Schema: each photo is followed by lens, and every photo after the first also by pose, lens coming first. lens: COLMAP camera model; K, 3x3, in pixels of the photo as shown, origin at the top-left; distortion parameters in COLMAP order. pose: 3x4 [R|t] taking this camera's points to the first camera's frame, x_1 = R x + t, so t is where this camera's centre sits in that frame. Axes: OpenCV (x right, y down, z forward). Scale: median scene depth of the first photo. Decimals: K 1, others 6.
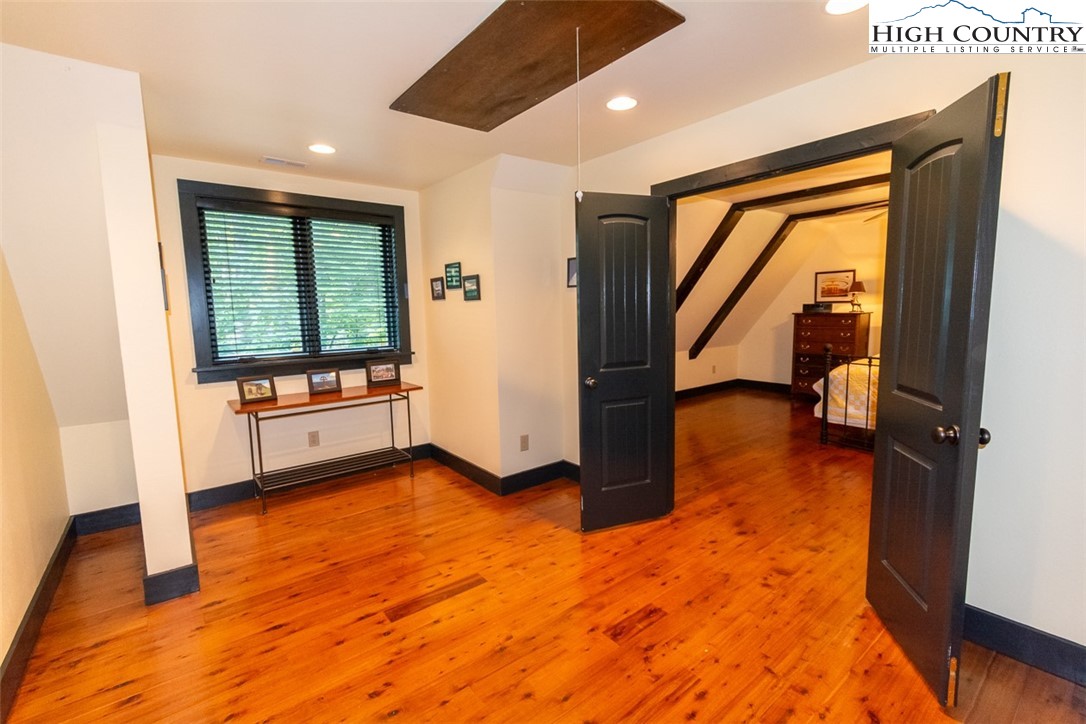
lens RADIAL K [[477.7, 0, 544.3], [0, 477.7, 361.8], [0, 0, 1]] dist [0.005764, -0.002915]
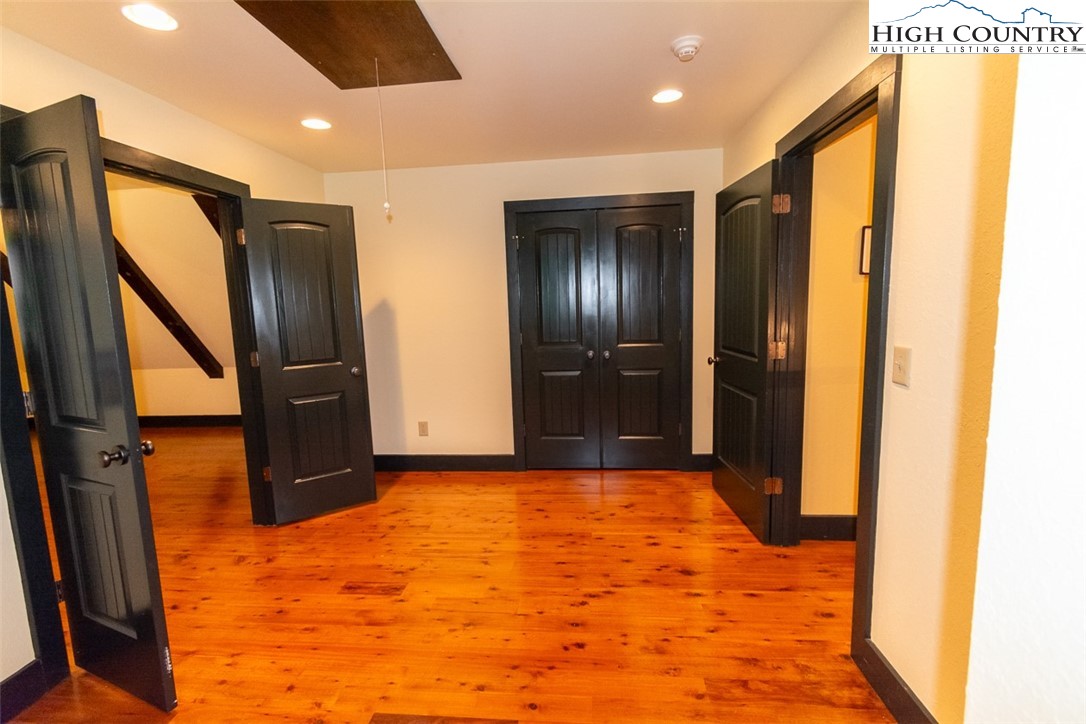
lens RADIAL K [[477.7, 0, 541.3], [0, 477.7, 357.0], [0, 0, 1]] dist [0.005764, -0.002915]
pose [[-0.712308, -0.043286, 0.700531, -0.621154], [0.132562, 0.971836, 0.194841, -0.108839], [-0.689234, 0.231651, -0.686508, 0.997383]]
